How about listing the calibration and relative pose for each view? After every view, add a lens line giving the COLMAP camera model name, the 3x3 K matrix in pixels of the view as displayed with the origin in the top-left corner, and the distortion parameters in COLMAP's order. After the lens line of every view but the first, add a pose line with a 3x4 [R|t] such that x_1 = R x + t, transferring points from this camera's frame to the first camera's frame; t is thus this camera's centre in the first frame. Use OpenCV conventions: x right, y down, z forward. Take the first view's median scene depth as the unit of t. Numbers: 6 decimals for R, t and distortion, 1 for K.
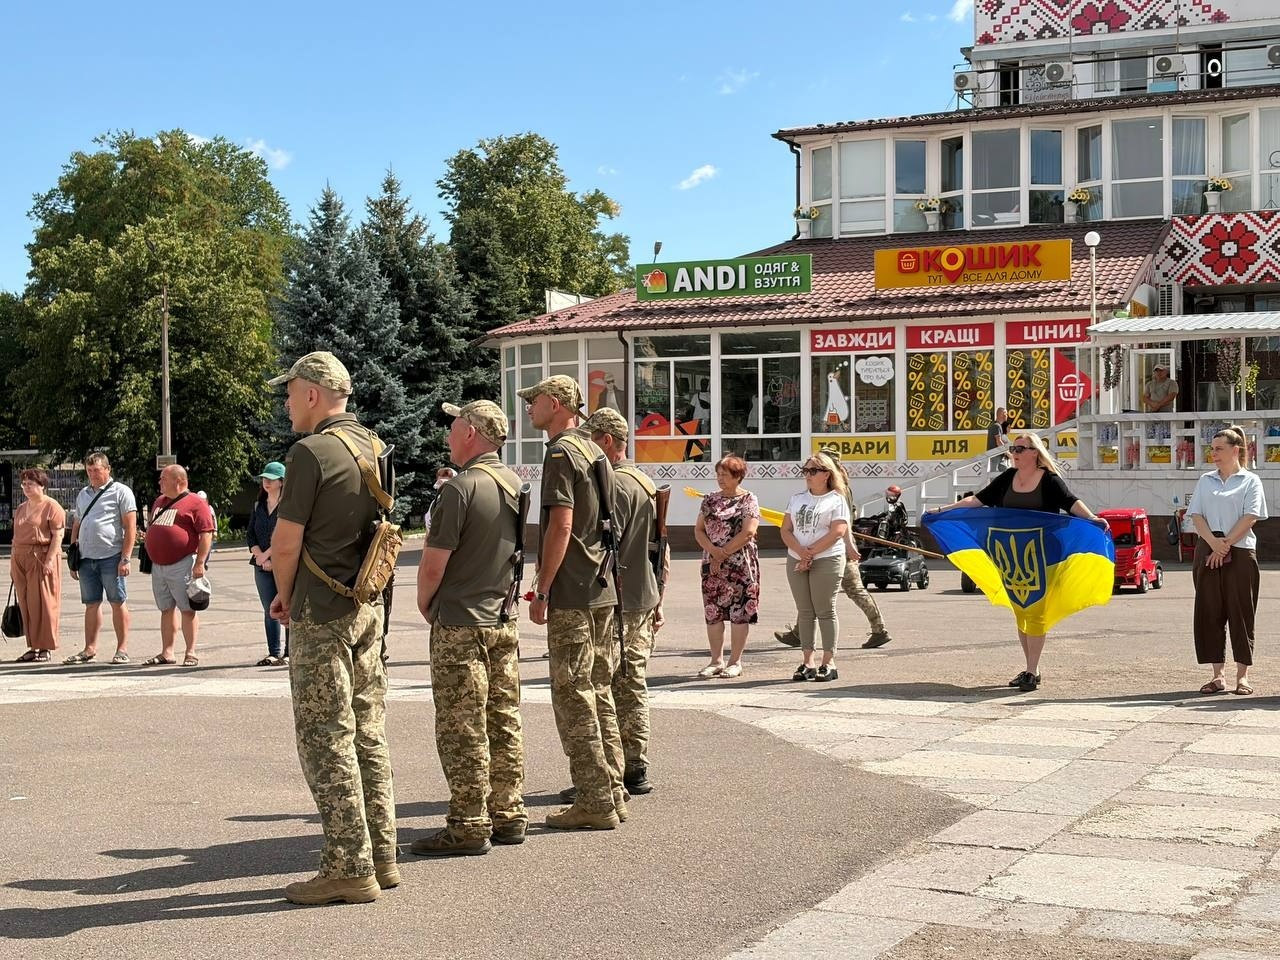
lens RADIAL K [[1983.2, 0, 640.0], [0, 1983.2, 480.0], [0, 0, 1]] dist [0.254223, -0.974295]
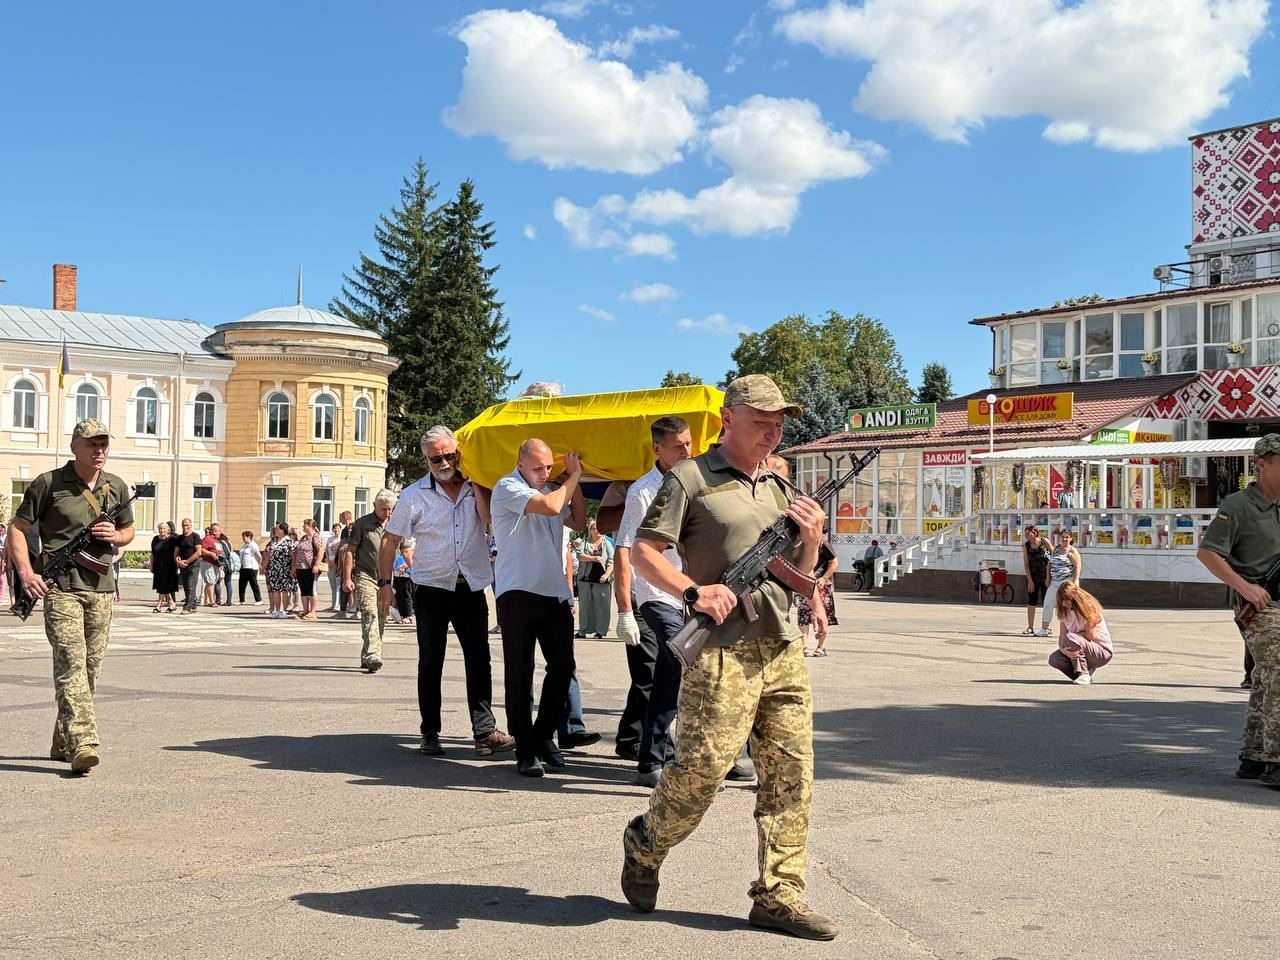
lens RADIAL K [[1516.5, 0, 629.4], [0, 1516.5, 480.1], [0, 0, 1]] dist [0.192738, -0.642590]
pose [[0.861138, 0.006090, -0.508335, 0.477473], [-0.026687, 0.999091, -0.033239, -0.006234], [0.507670, 0.042189, 0.860518, -0.150018]]
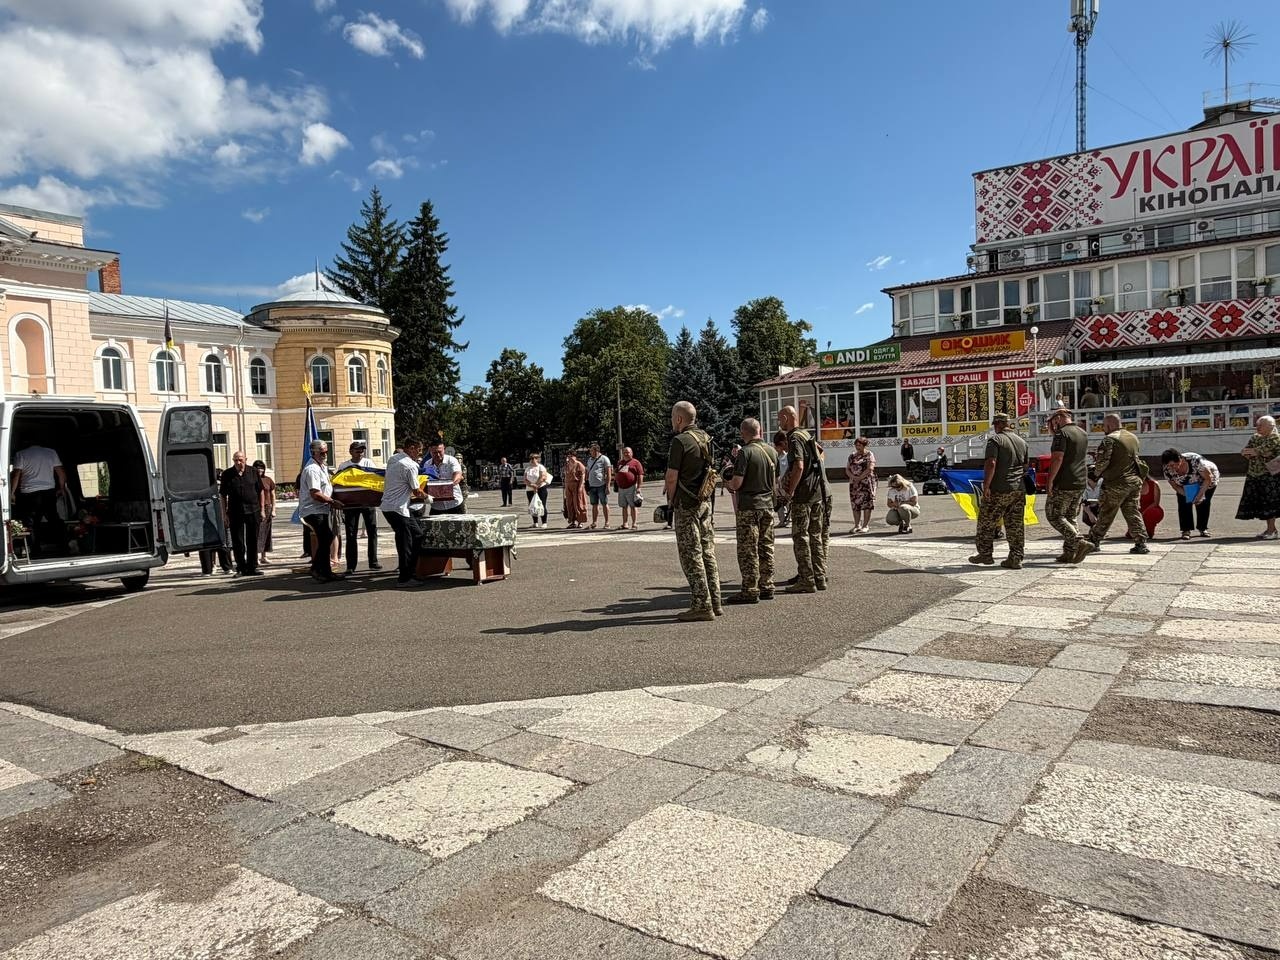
lens RADIAL K [[869.0, 0, 633.3], [0, 869.0, 480.3], [0, 0, 1]] dist [0.002604, -0.003658]
pose [[0.976259, -0.022152, -0.215469, 0.001258], [0.029428, 0.999098, 0.030620, 0.000149], [0.214596, -0.036234, 0.976030, -0.011131]]
